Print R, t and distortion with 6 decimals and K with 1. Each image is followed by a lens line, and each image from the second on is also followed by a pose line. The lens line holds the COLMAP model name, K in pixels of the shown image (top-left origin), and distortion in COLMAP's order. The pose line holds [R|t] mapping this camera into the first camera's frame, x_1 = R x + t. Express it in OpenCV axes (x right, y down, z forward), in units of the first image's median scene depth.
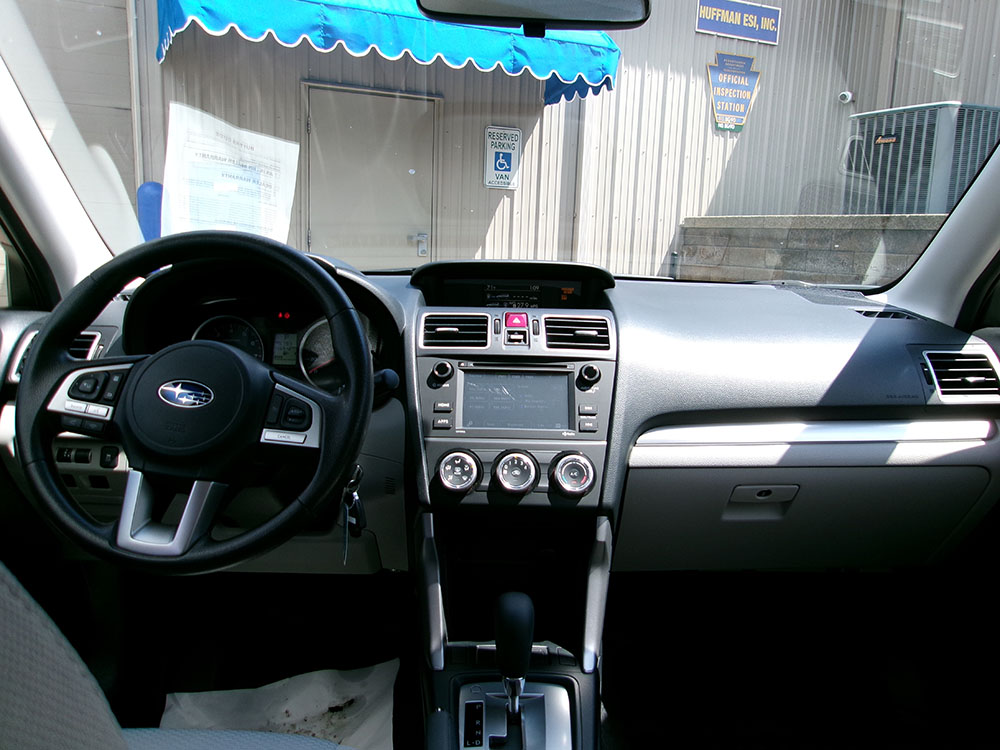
lens RADIAL K [[770.0, 0, 500.0], [0, 770.0, 375.0], [0, 0, 1]] dist [-0.036096, 0.051576]
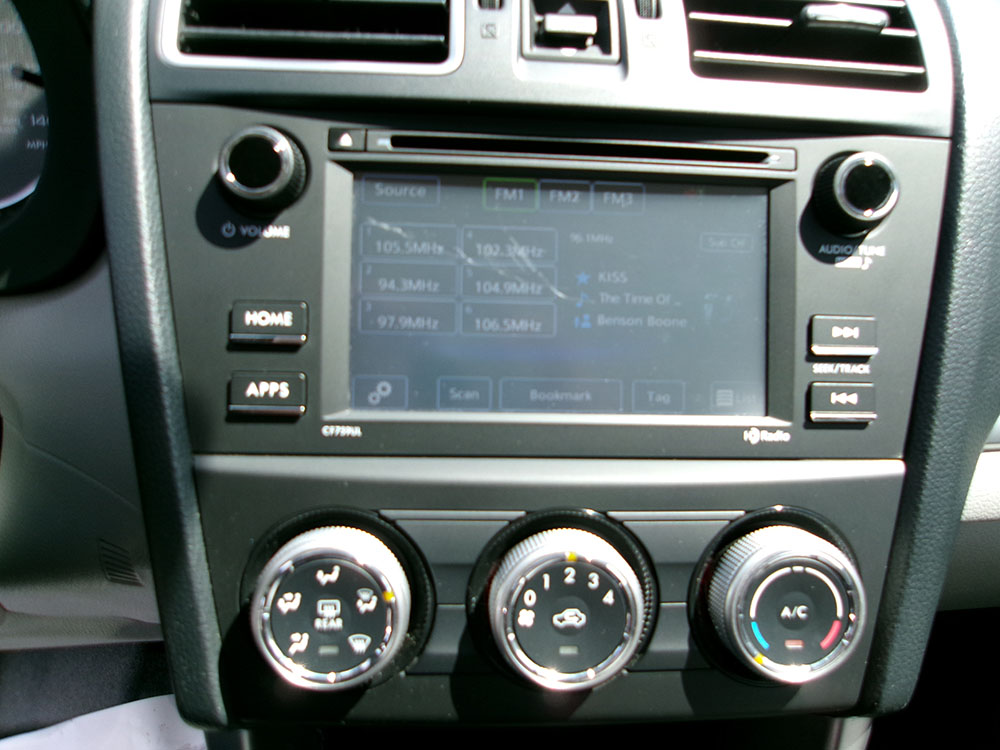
lens RADIAL K [[770.0, 0, 500.0], [0, 770.0, 375.0], [0, 0, 1]] dist [-0.036096, 0.051576]
pose [[0.998082, 0.002300, 0.061867, -0.016025], [-0.022717, 0.943207, 0.331429, -0.025819], [-0.057591, -0.332199, 0.941450, 0.770120]]
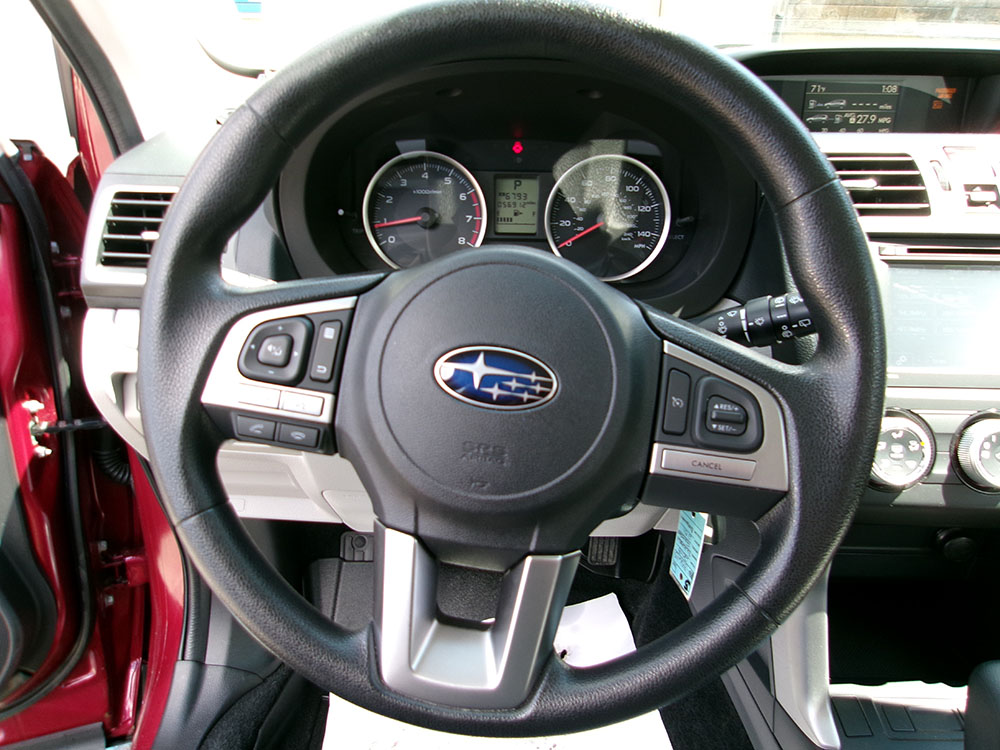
lens RADIAL K [[770.0, 0, 500.0], [0, 770.0, 375.0], [0, 0, 1]] dist [-0.036096, 0.051576]
pose [[0.998964, 0.001311, -0.045498, -0.311234], [0.011167, 0.961975, 0.272909, -0.083618], [0.044126, -0.273134, 0.960963, 0.446403]]
